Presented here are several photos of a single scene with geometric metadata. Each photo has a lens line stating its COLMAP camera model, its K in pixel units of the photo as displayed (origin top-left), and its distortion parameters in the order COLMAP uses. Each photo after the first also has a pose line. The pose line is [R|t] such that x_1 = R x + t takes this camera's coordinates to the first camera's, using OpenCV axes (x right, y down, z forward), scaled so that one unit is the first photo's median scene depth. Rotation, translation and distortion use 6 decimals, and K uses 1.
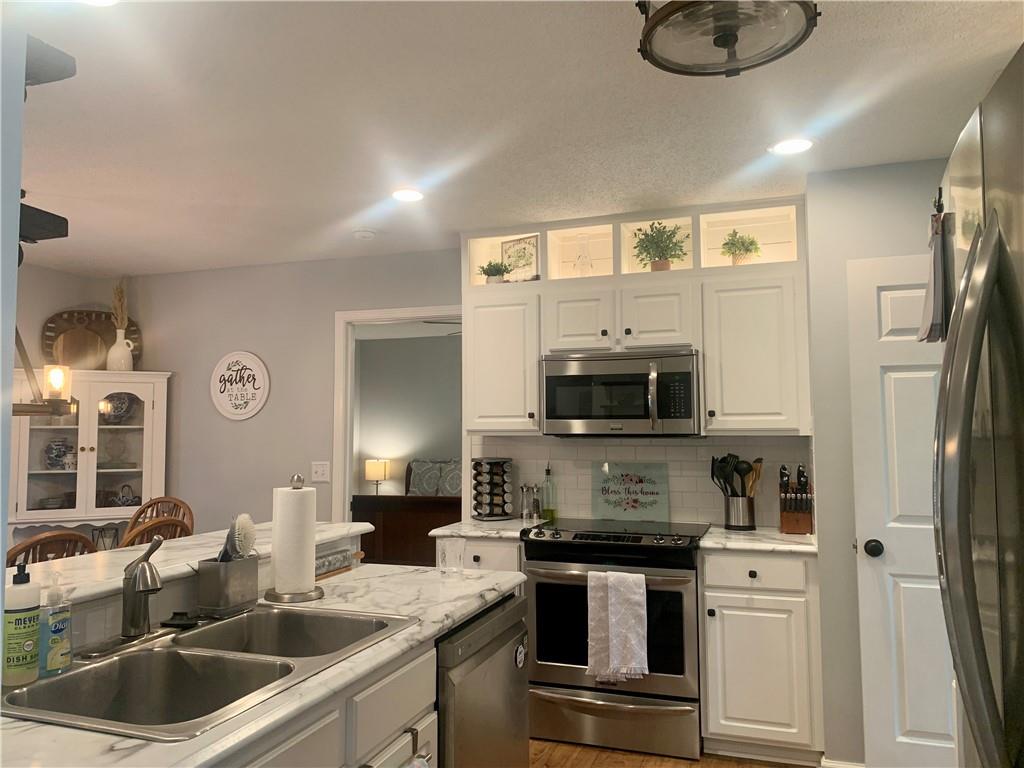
lens RADIAL K [[785.4, 0, 503.2], [0, 785.4, 373.1], [0, 0, 1]] dist [0.049937, -0.060878]
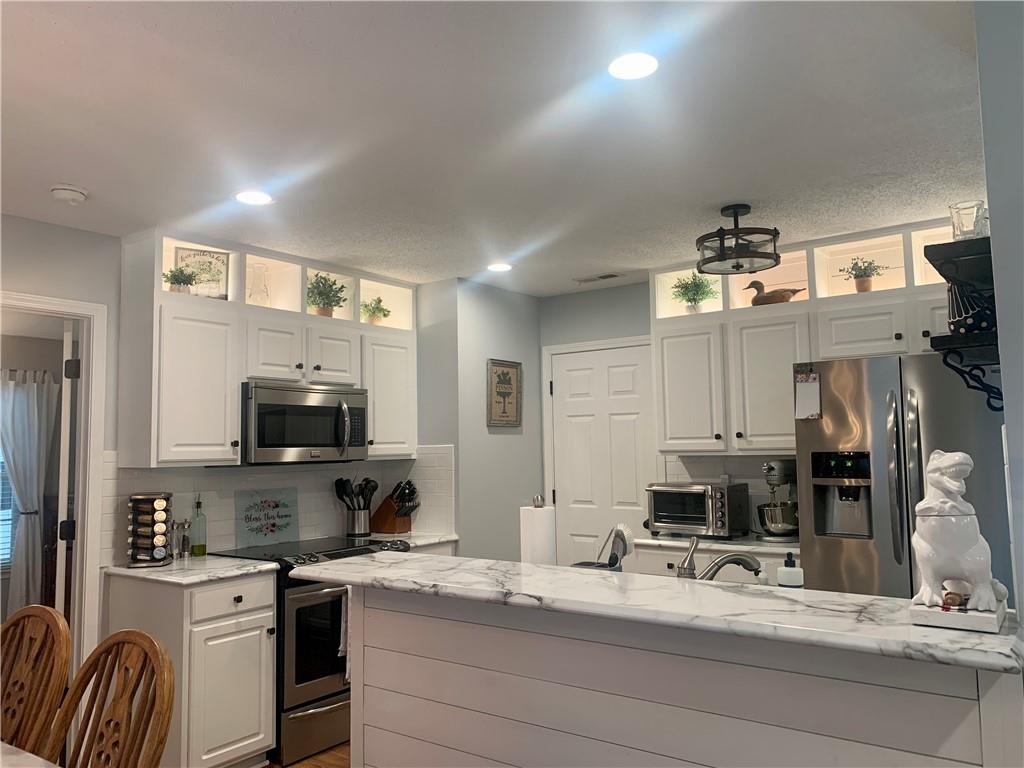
lens RADIAL K [[785.4, 0, 510.6], [0, 785.4, 387.2], [0, 0, 1]] dist [0.049937, -0.060878]
pose [[0.279877, 0.072966, 0.957259, -0.786263], [-0.052906, 0.996765, -0.060509, 0.025946], [-0.958577, -0.033710, 0.282831, 0.411499]]
